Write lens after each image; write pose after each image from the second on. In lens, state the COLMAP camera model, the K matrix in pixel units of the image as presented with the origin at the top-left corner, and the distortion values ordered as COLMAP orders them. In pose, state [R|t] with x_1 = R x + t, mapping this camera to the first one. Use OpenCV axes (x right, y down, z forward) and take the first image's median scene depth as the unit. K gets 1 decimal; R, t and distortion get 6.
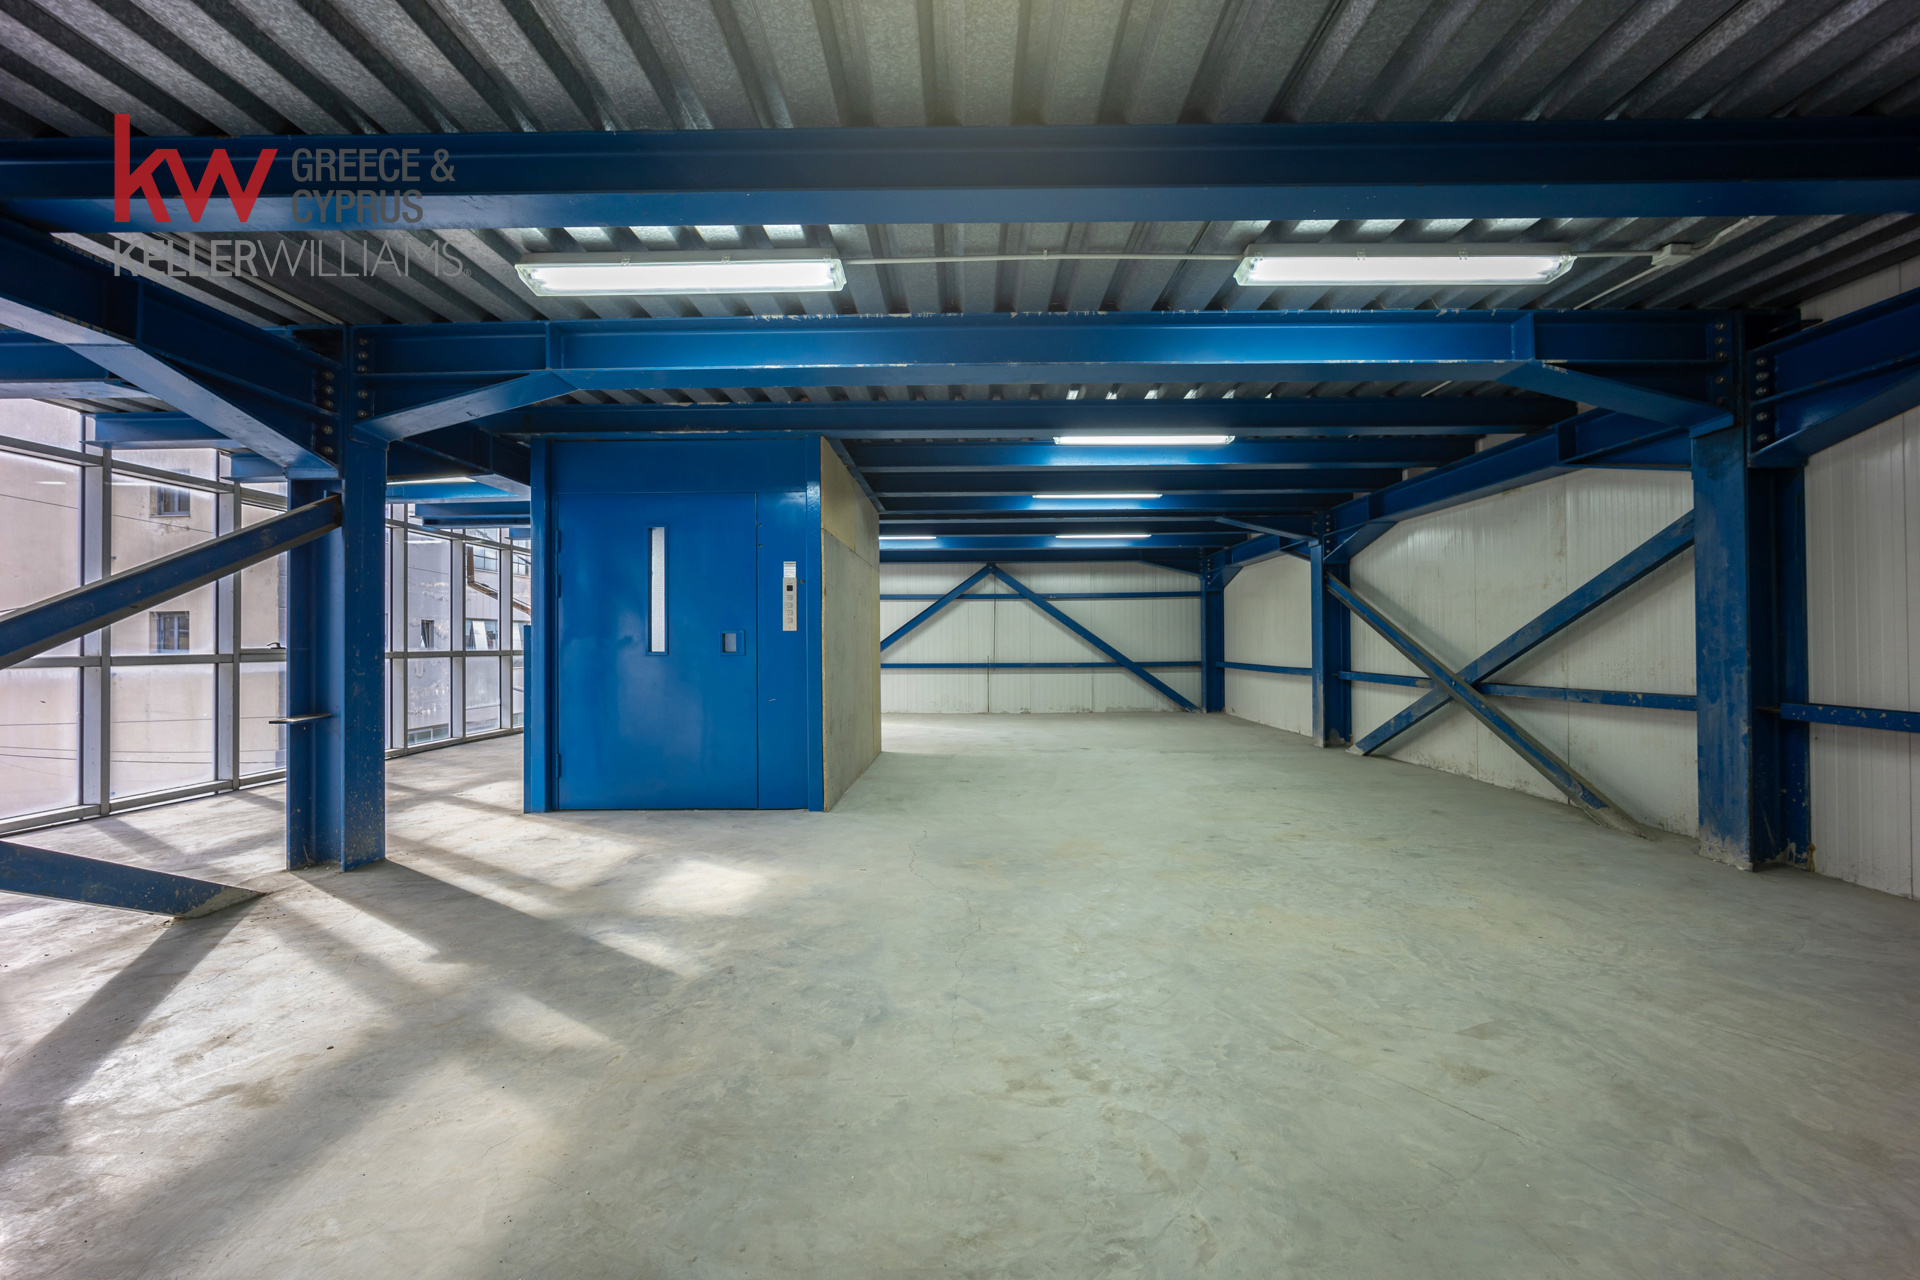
lens RADIAL K [[819.9, 0, 958.9], [0, 819.9, 639.0], [0, 0, 1]] dist [-0.004277, -0.000121]
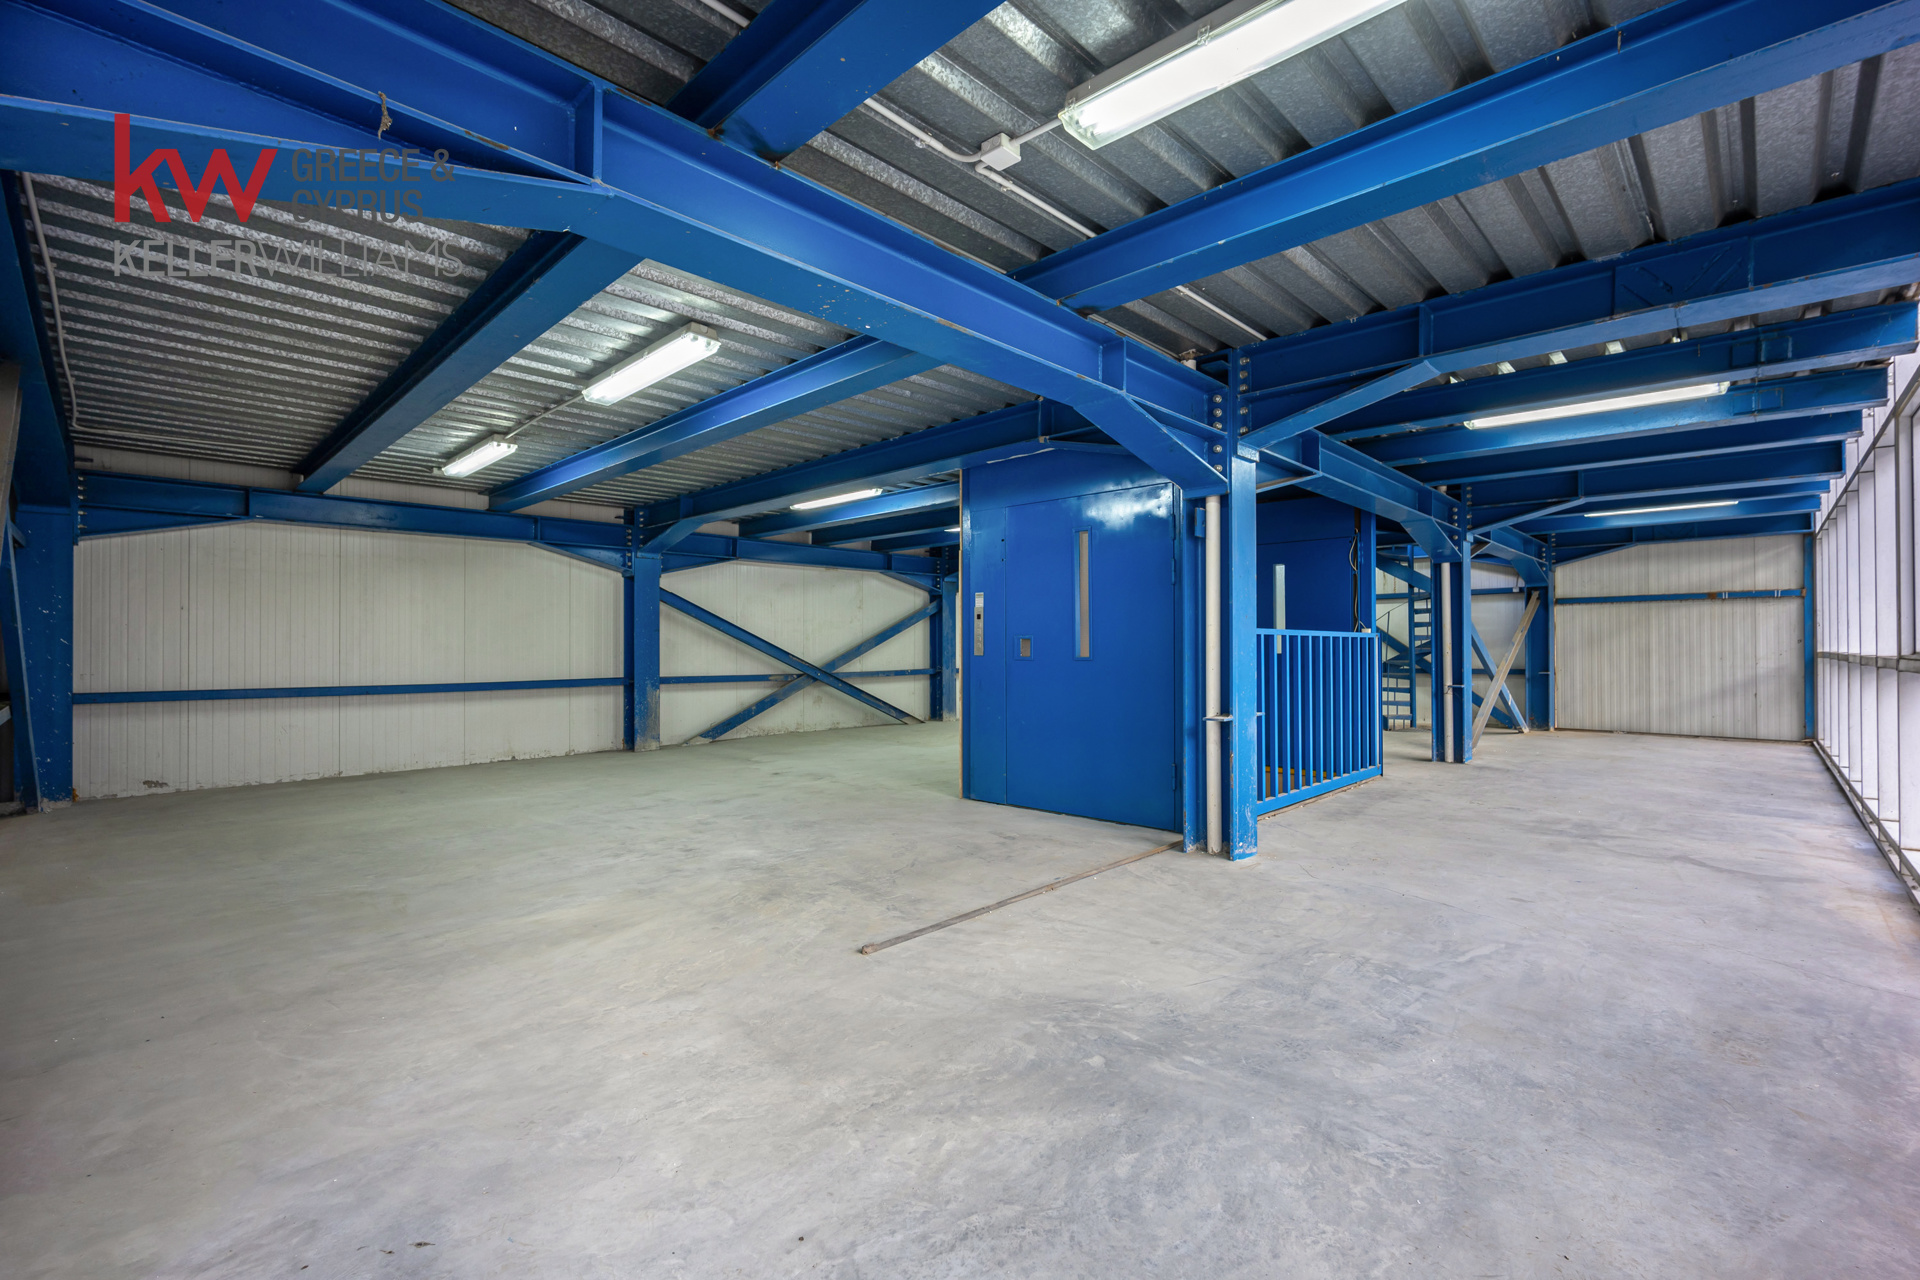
lens RADIAL K [[819.9, 0, 960.2], [0, 819.9, 641.9], [0, 0, 1]] dist [-0.004277, -0.000121]
pose [[-0.725069, 0.007340, 0.688637, -0.889038], [-0.000774, 0.999934, -0.011473, 0.006906], [-0.688676, -0.008852, -0.725015, 2.326035]]
